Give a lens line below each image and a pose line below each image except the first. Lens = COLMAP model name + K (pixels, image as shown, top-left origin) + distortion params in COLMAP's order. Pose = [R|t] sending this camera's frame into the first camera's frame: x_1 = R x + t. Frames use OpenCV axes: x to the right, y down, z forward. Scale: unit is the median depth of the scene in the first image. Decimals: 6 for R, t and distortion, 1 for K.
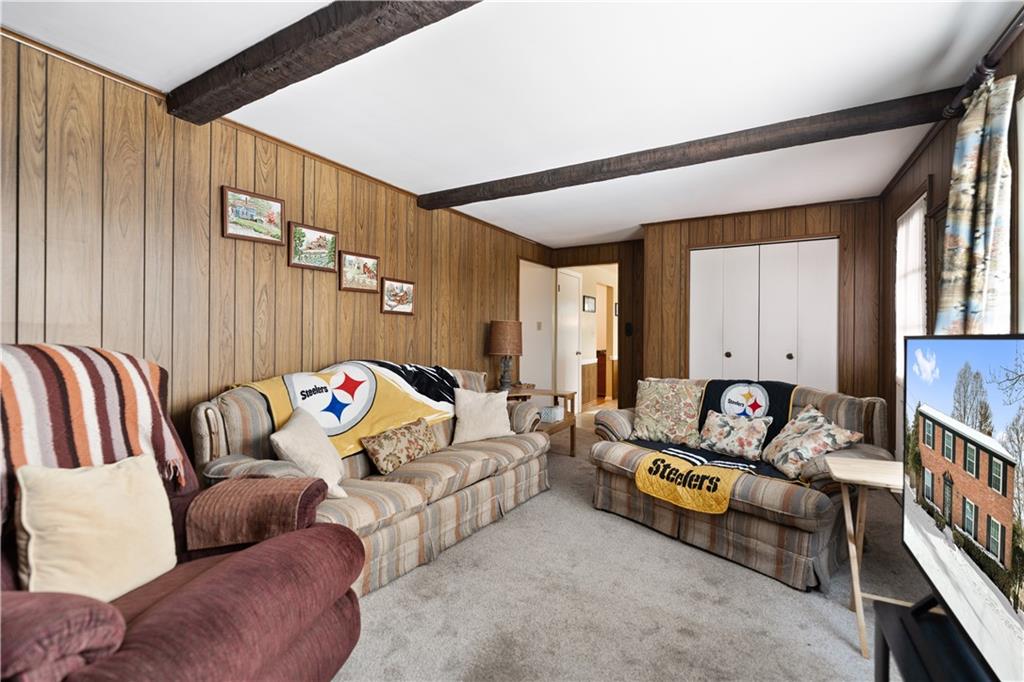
lens RADIAL K [[453.5, 0, 510.0], [0, 453.5, 338.0], [0, 0, 1]] dist [0.000484, -0.000172]
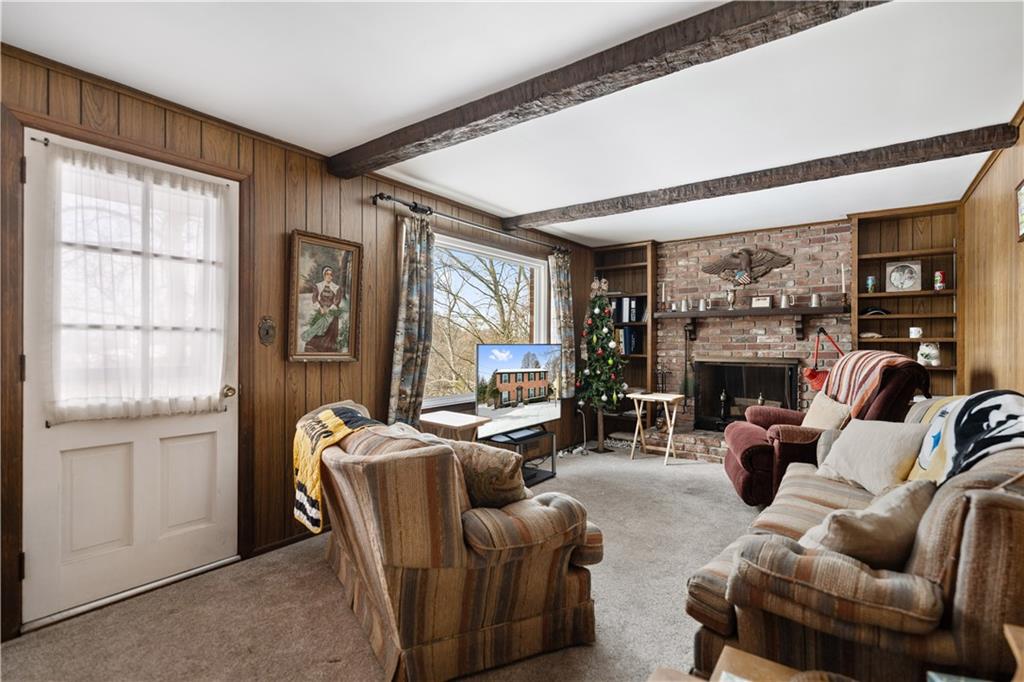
lens RADIAL K [[467.2, 0, 518.9], [0, 467.2, 344.5], [0, 0, 1]] dist [0.004605, -0.000171]
pose [[-0.992333, -0.011351, 0.123068, 0.243902], [-0.010857, 0.999930, 0.004688, -0.007761], [-0.123113, 0.003316, -0.992387, 1.883174]]
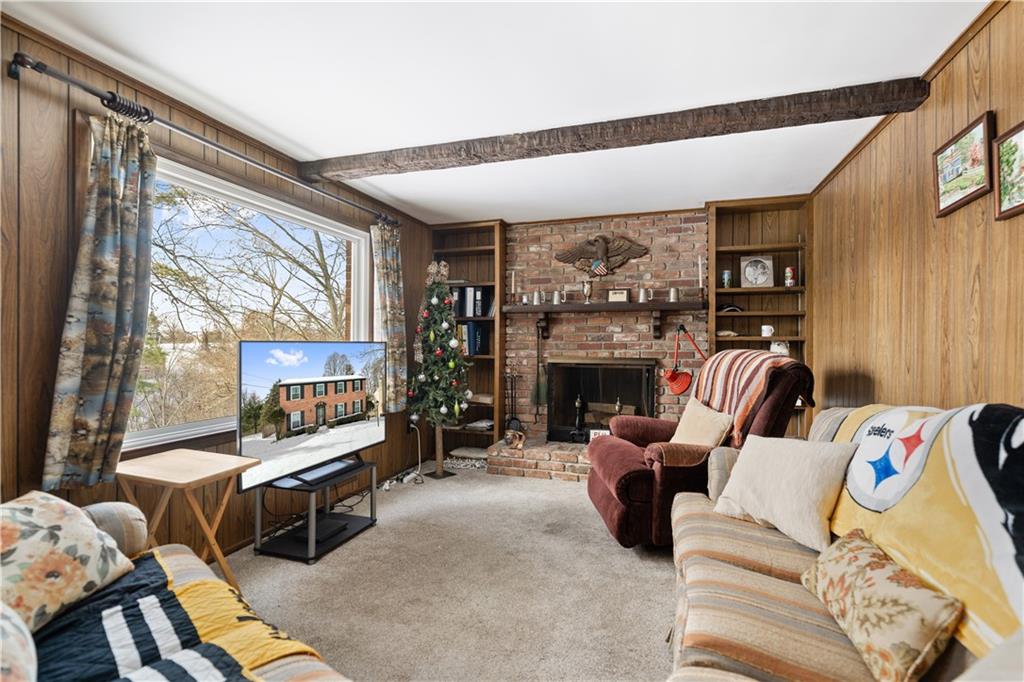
lens RADIAL K [[467.2, 0, 513.1], [0, 467.2, 345.8], [0, 0, 1]] dist [0.004605, -0.000171]
pose [[-0.980400, -0.012763, -0.196604, 0.211905], [-0.013484, 0.999906, 0.002333, -0.000271], [0.196556, 0.004939, -0.980480, 1.506030]]
